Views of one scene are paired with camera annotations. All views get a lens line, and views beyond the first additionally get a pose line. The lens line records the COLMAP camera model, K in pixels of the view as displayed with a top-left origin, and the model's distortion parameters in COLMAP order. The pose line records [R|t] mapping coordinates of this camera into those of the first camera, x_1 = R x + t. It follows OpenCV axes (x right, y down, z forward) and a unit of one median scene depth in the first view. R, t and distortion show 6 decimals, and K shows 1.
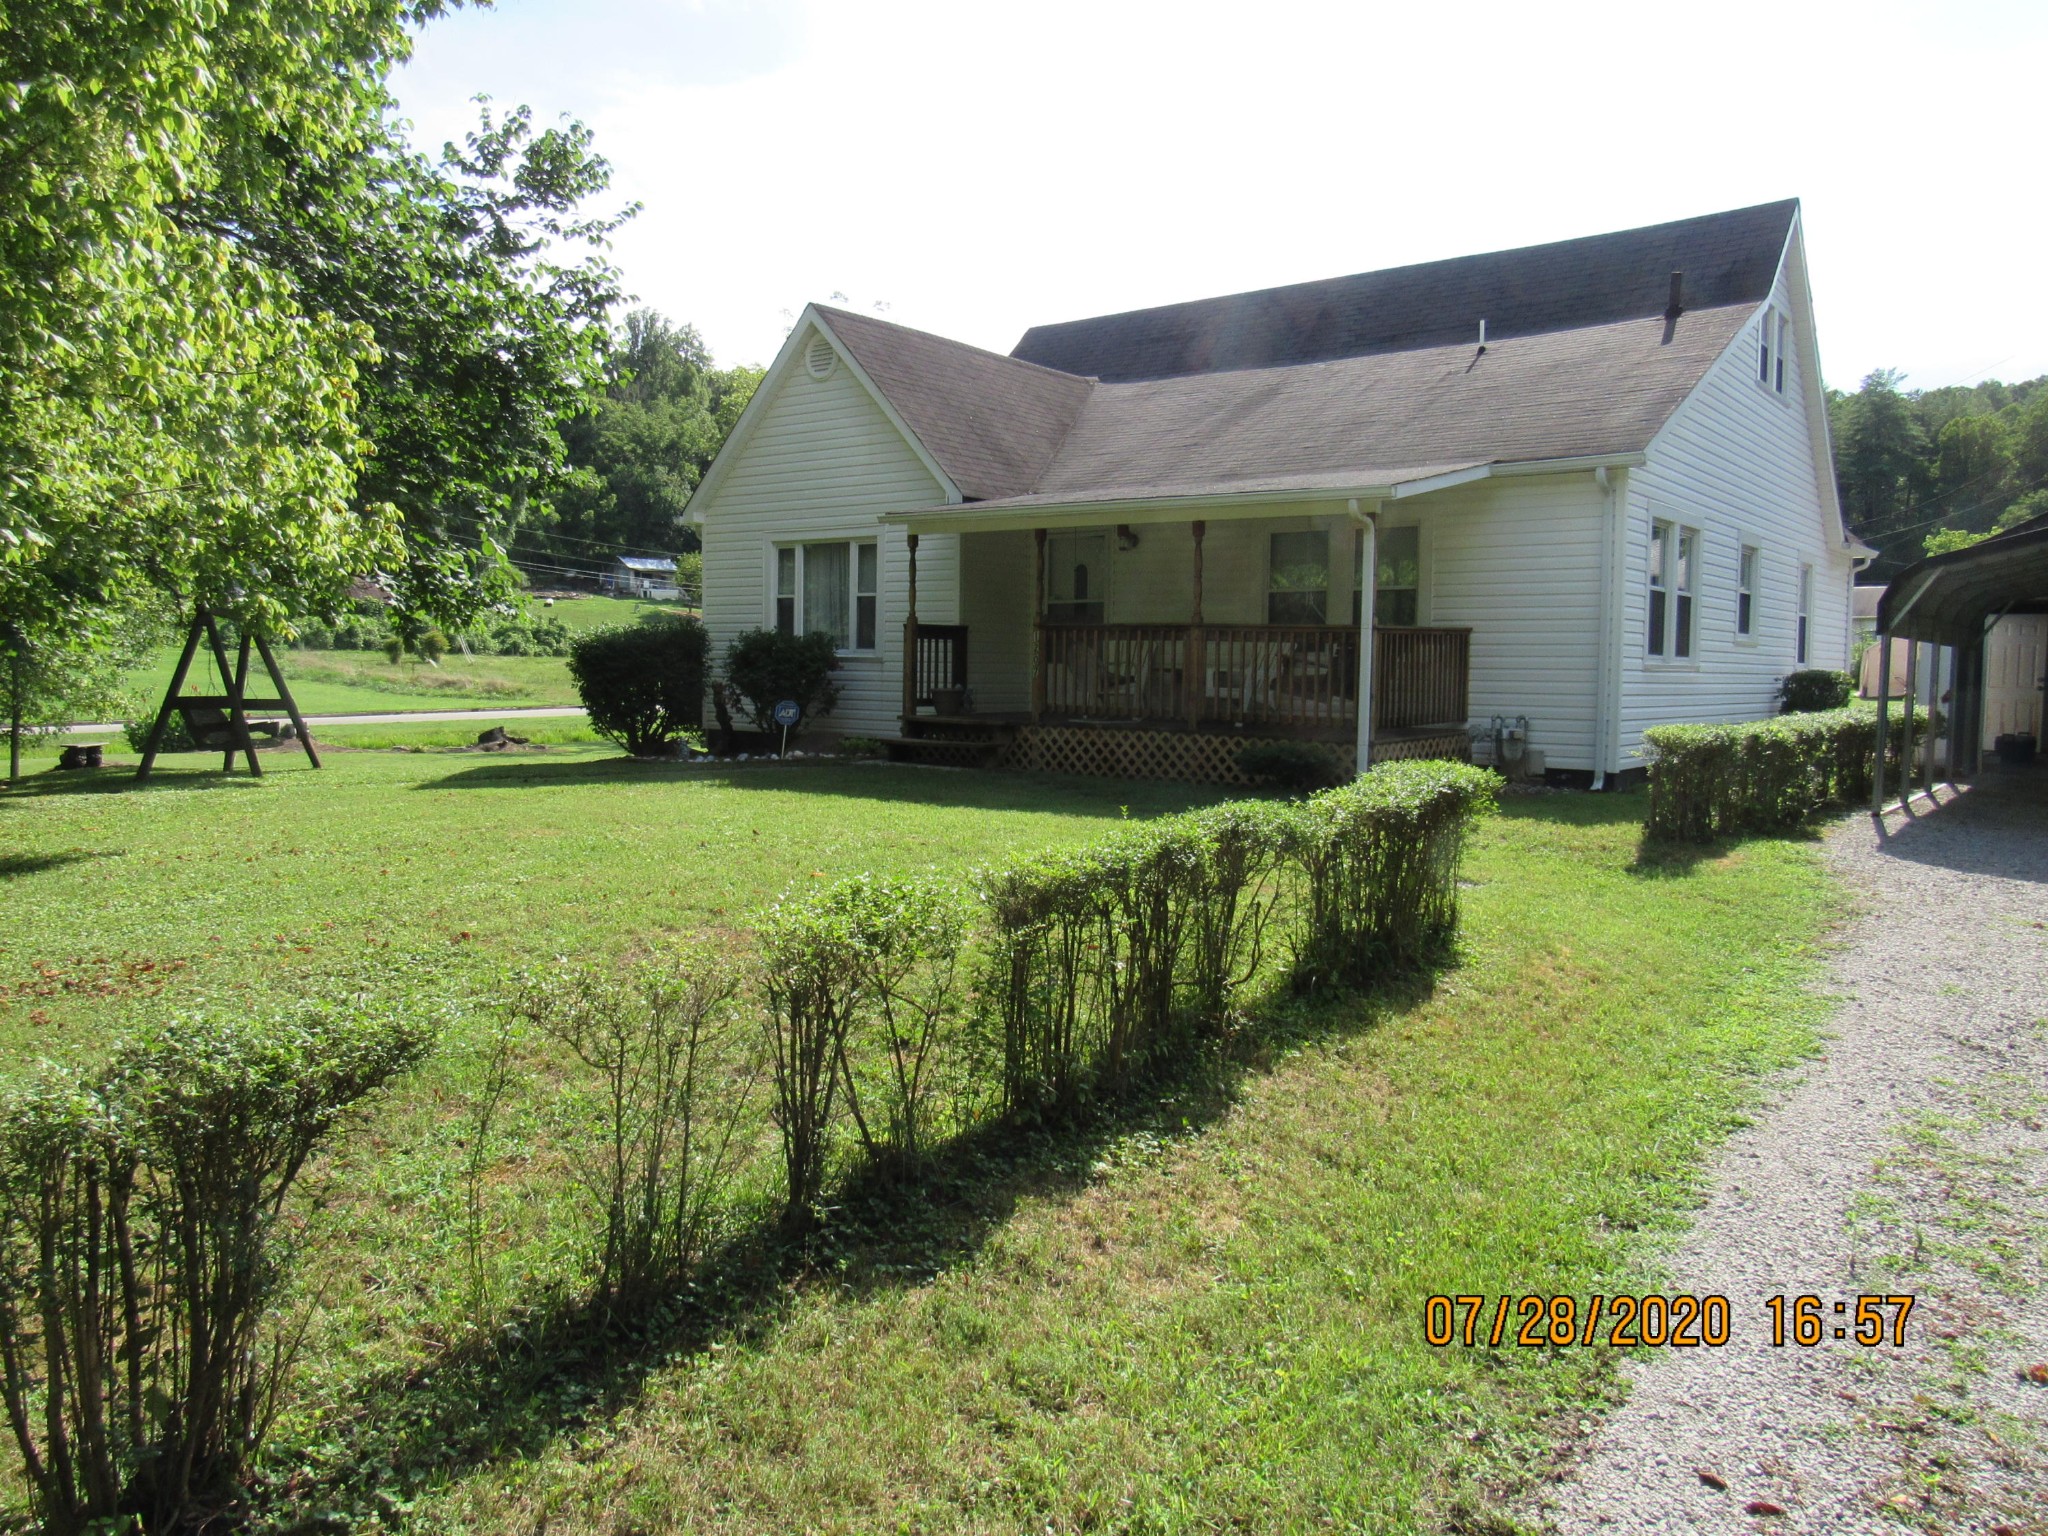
lens RADIAL K [[1462.1, 0, 1024.0], [0, 1462.1, 768.0], [0, 0, 1]] dist [-0.045771, 0.037961]
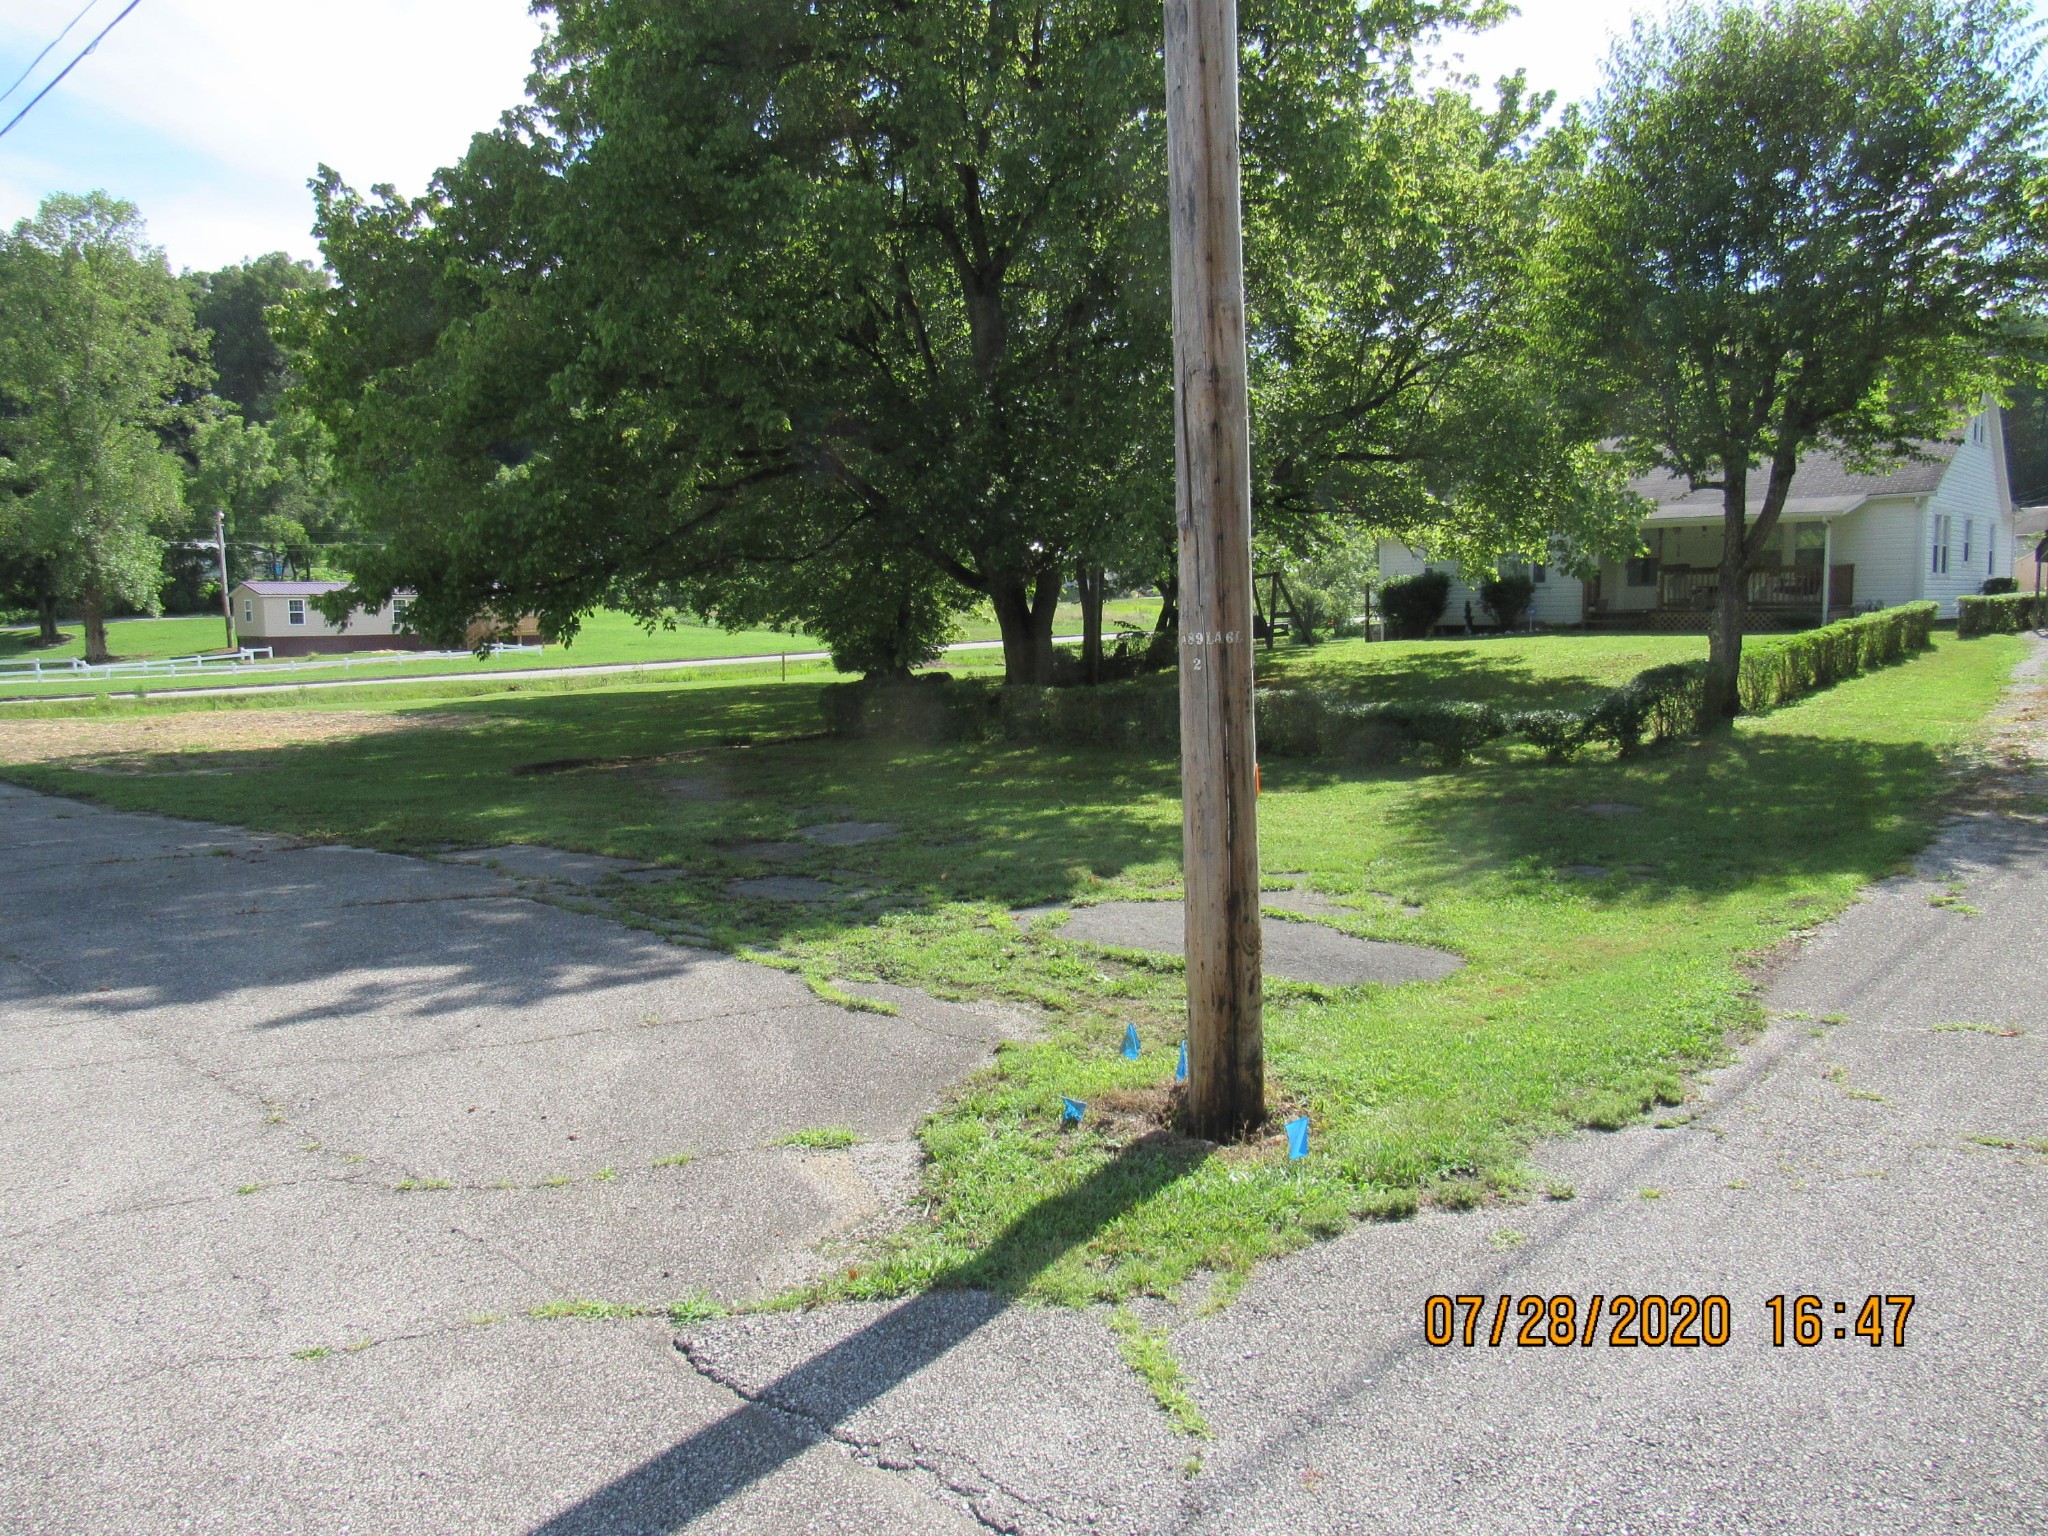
lens RADIAL K [[1462.1, 0, 1024.0], [0, 1462.1, 768.0], [0, 0, 1]] dist [-0.045771, 0.037961]
pose [[0.997501, -0.023970, -0.066468, -0.885713], [0.026578, 0.998900, 0.038630, 0.107824], [0.065469, -0.040300, 0.997040, -1.435604]]
